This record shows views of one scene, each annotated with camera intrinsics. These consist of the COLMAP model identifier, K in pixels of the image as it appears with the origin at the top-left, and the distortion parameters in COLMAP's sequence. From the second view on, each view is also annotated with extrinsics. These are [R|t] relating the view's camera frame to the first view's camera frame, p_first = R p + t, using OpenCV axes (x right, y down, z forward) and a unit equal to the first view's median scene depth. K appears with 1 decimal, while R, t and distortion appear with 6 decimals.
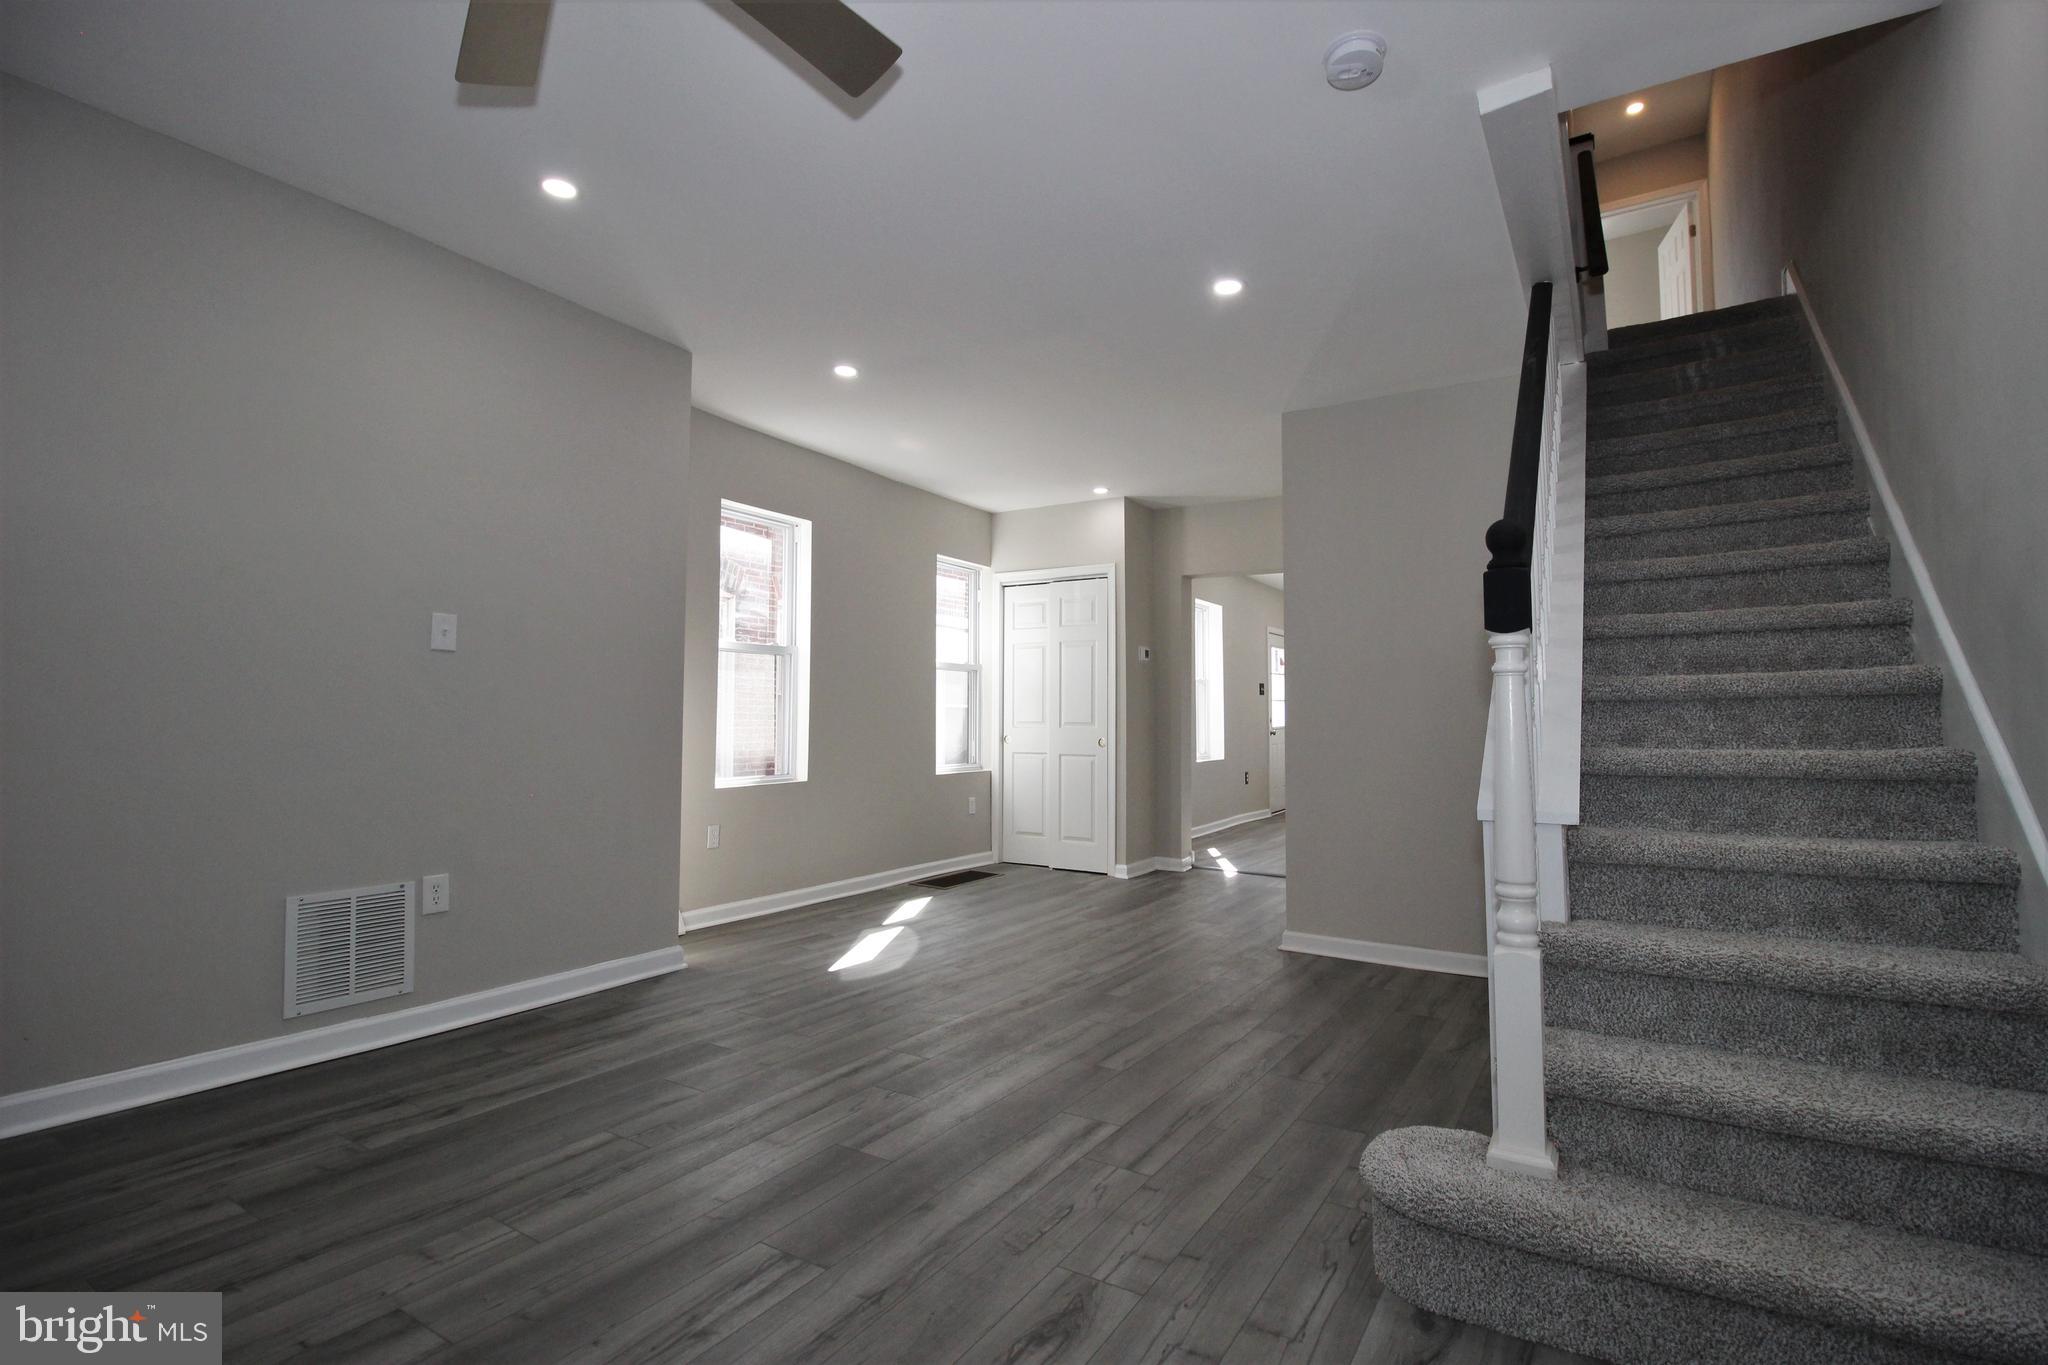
lens RADIAL K [[953.2, 0, 1026.6], [0, 953.2, 688.1], [0, 0, 1]] dist [-0.002050, -0.012517]
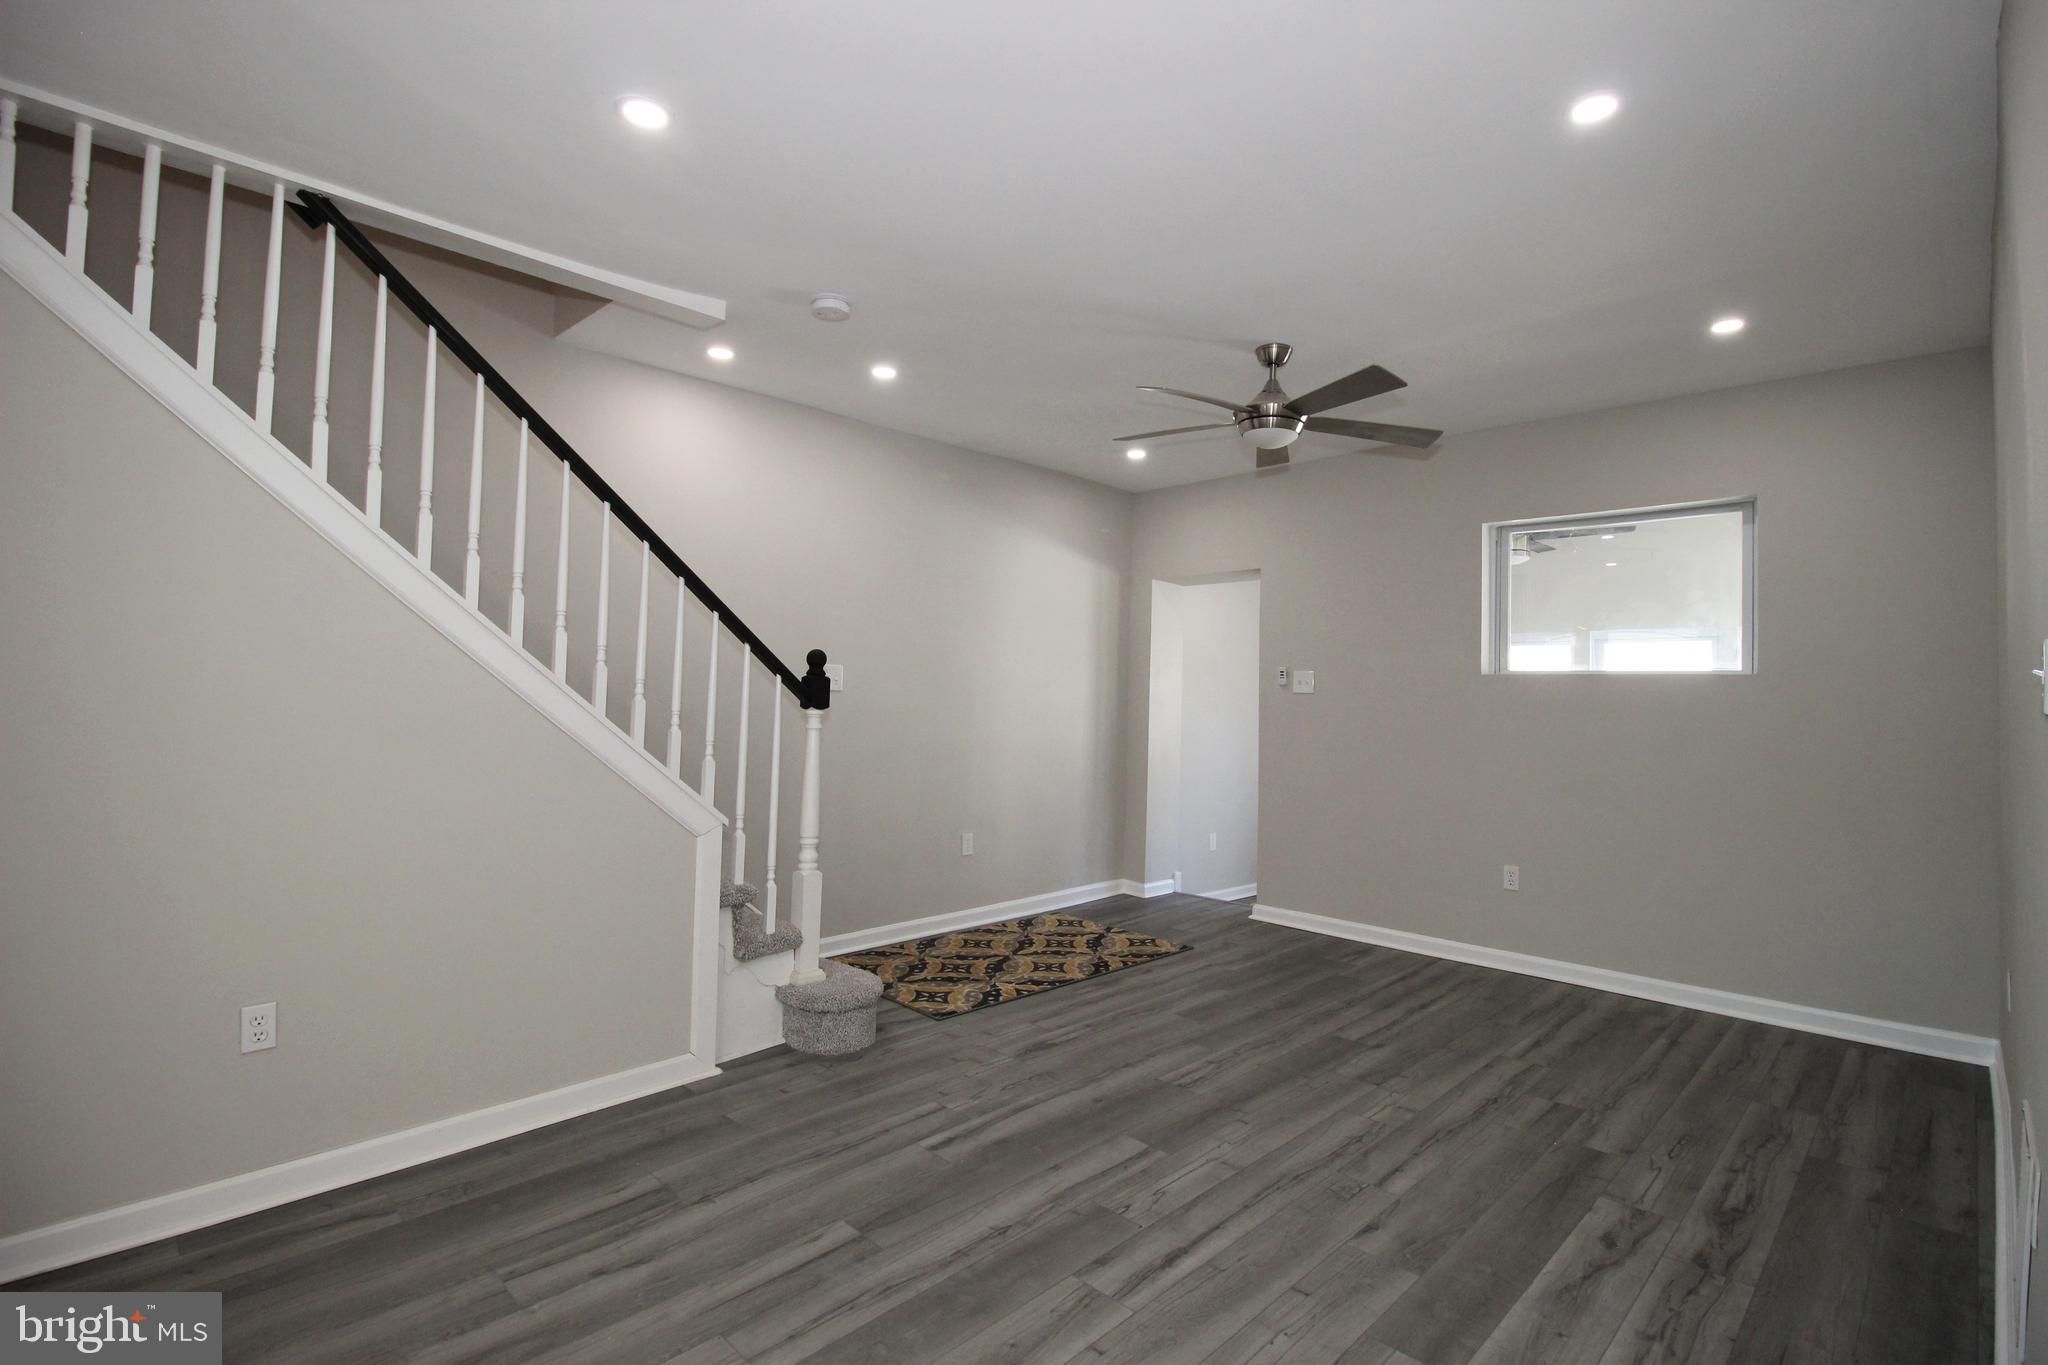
lens RADIAL K [[953.2, 0, 1029.2], [0, 953.2, 671.8], [0, 0, 1]] dist [-0.002050, -0.012517]
pose [[-0.973593, -0.019819, 0.227430, -0.291328], [-0.035882, 0.997127, -0.066714, -0.017162], [-0.225454, -0.073113, -0.971506, 2.248818]]
